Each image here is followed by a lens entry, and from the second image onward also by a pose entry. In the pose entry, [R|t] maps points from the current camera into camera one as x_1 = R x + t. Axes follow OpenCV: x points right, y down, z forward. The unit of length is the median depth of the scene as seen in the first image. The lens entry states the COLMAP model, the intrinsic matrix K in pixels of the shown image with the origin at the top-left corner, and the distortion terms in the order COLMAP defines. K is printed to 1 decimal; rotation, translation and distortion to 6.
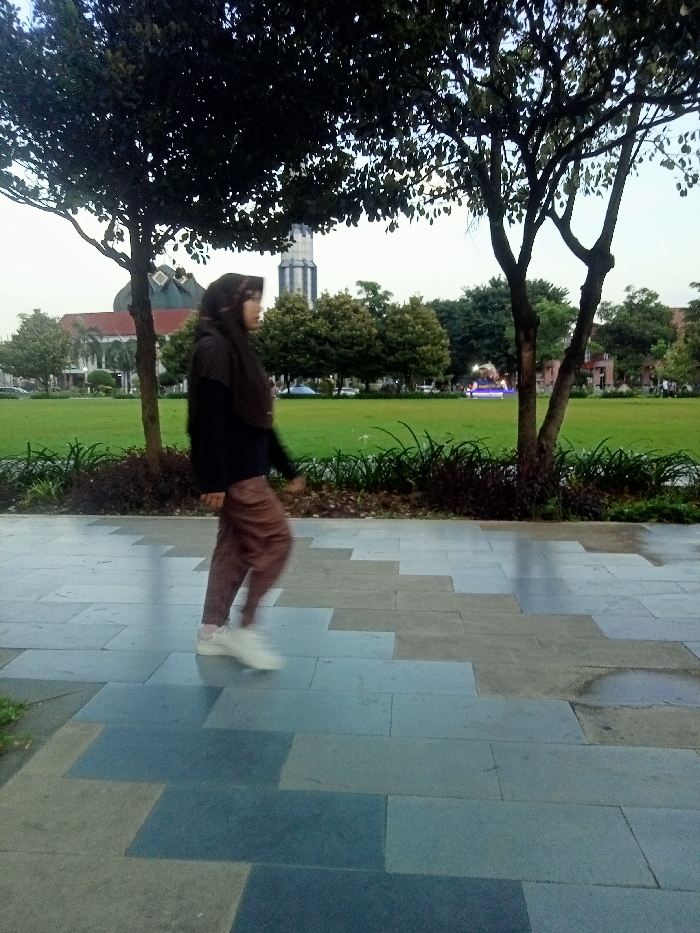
lens RADIAL K [[690.6, 0, 359.0], [0, 690.6, 472.6], [0, 0, 1]] dist [0.027175, -0.011619]
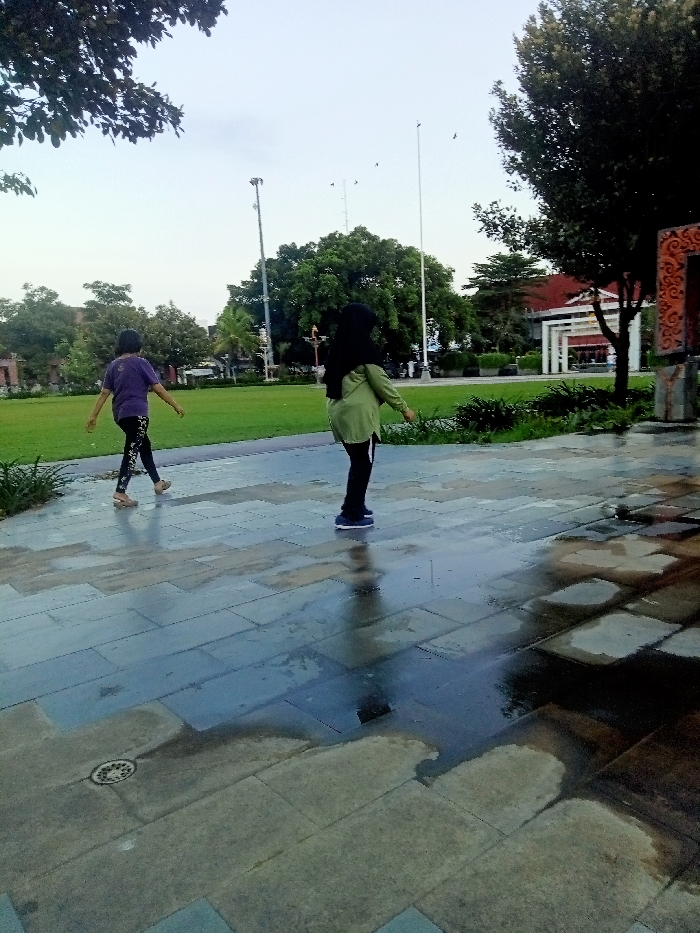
lens RADIAL K [[690.6, 0, 347.2], [0, 690.6, 469.0], [0, 0, 1]] dist [0.027175, -0.011619]
pose [[0.718387, -0.129005, 0.683577, 0.143206], [0.131527, 0.990119, 0.048632, 0.006130], [-0.683096, 0.054972, 0.728256, -0.021805]]
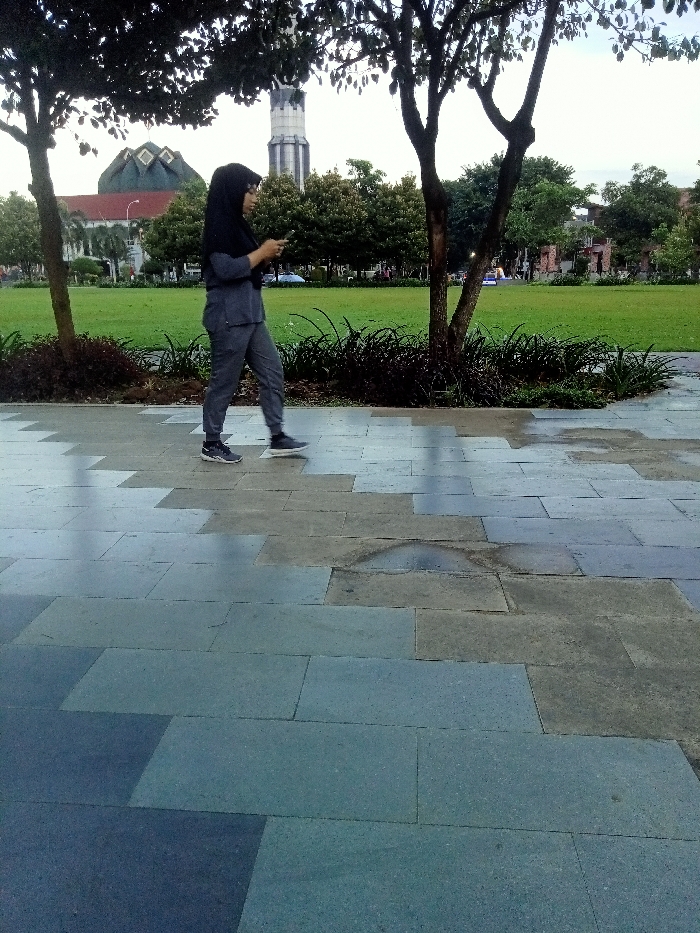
lens RADIAL K [[690.6, 0, 349.8], [0, 690.6, 466.8], [0, 0, 1]] dist [0.027175, -0.011619]
pose [[0.999949, 0.000551, -0.010049, 0.098087], [0.000923, 0.989265, 0.146128, 0.005193], [0.010022, -0.146130, 0.989215, -0.008503]]
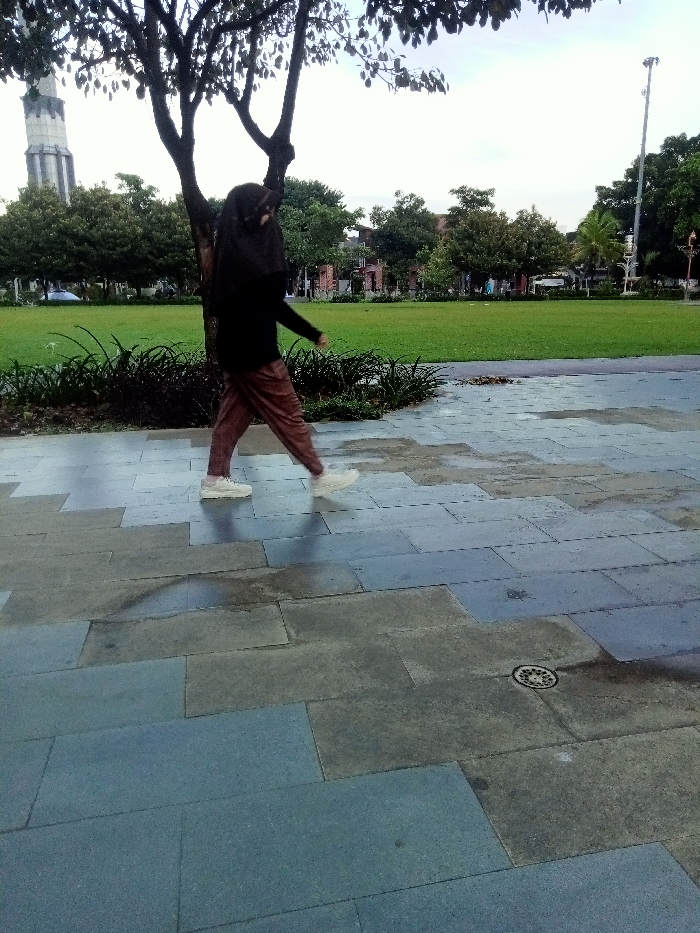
lens RADIAL K [[690.6, 0, 348.5], [0, 690.6, 467.2], [0, 0, 1]] dist [0.027175, -0.011619]
pose [[0.959116, -0.074958, 0.272906, 0.114308], [0.040865, 0.990862, 0.128538, 0.005765], [-0.280047, -0.112131, 0.953415, 0.012395]]
